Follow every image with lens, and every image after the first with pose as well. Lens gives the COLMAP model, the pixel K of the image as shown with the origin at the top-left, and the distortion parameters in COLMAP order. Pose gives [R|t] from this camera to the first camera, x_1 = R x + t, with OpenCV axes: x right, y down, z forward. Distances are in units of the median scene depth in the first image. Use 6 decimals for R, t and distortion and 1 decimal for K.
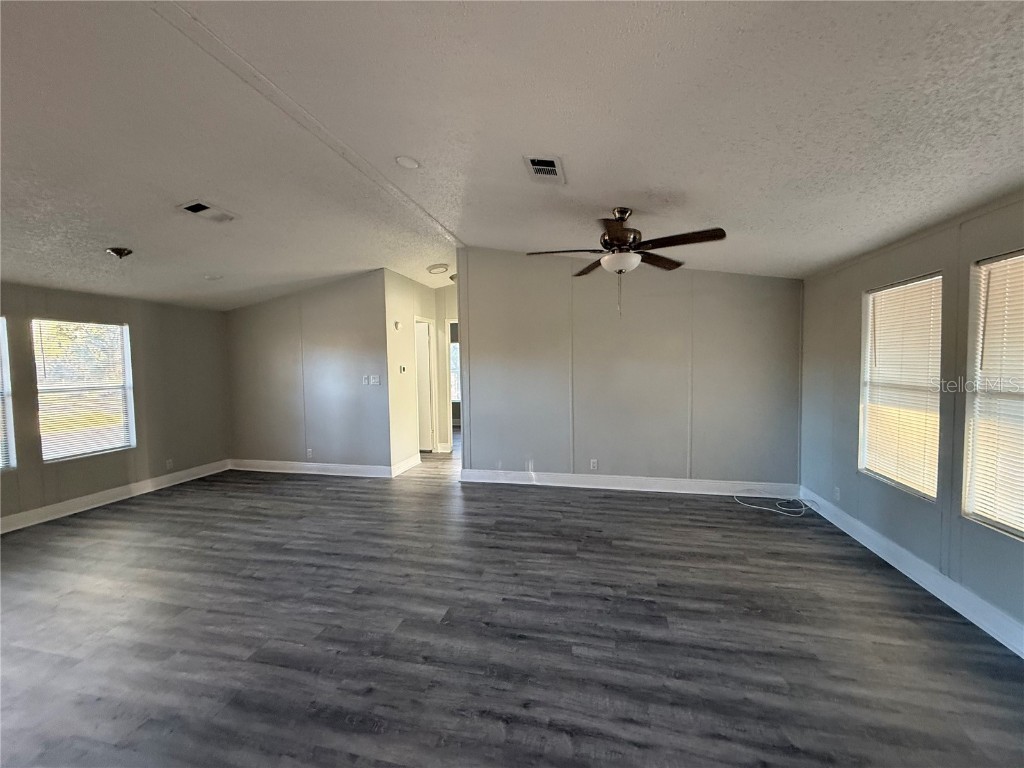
lens RADIAL K [[407.9, 0, 512.0], [0, 407.9, 384.0], [0, 0, 1]] dist [0.001846, -0.000028]
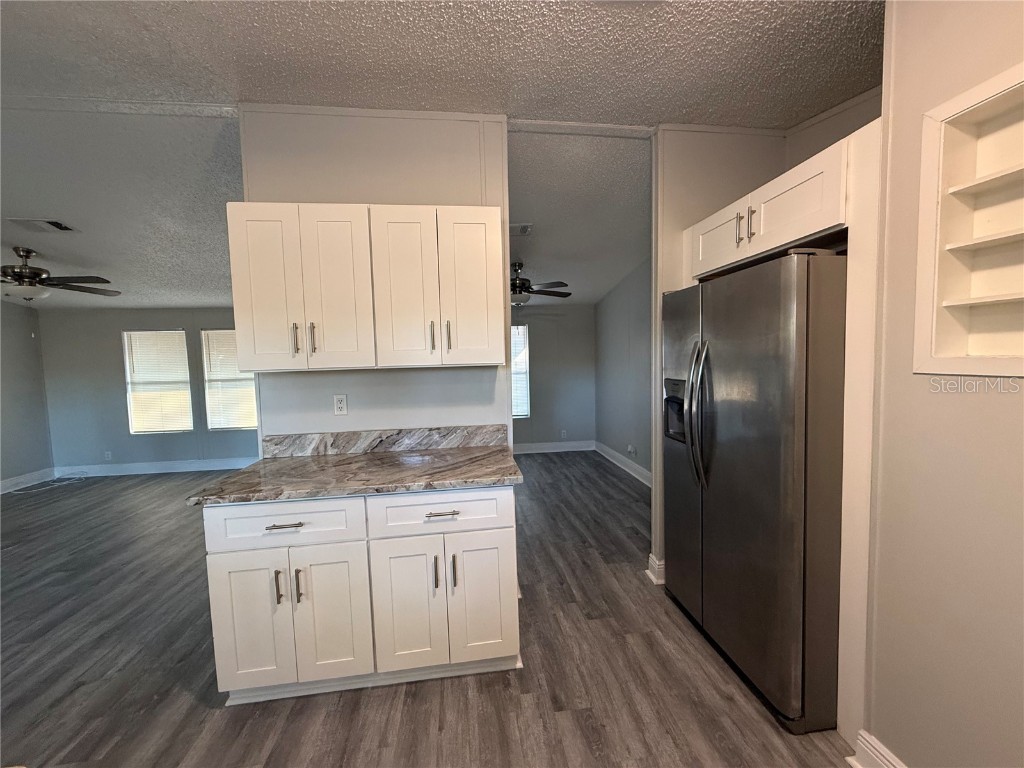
lens RADIAL K [[407.9, 0, 512.0], [0, 407.9, 384.0], [0, 0, 1]] dist [0.001846, -0.000028]
pose [[-0.369055, -0.036997, 0.928671, -1.677035], [0.077844, 0.994466, 0.070554, 0.008786], [-0.926142, 0.098330, -0.364133, 0.151071]]
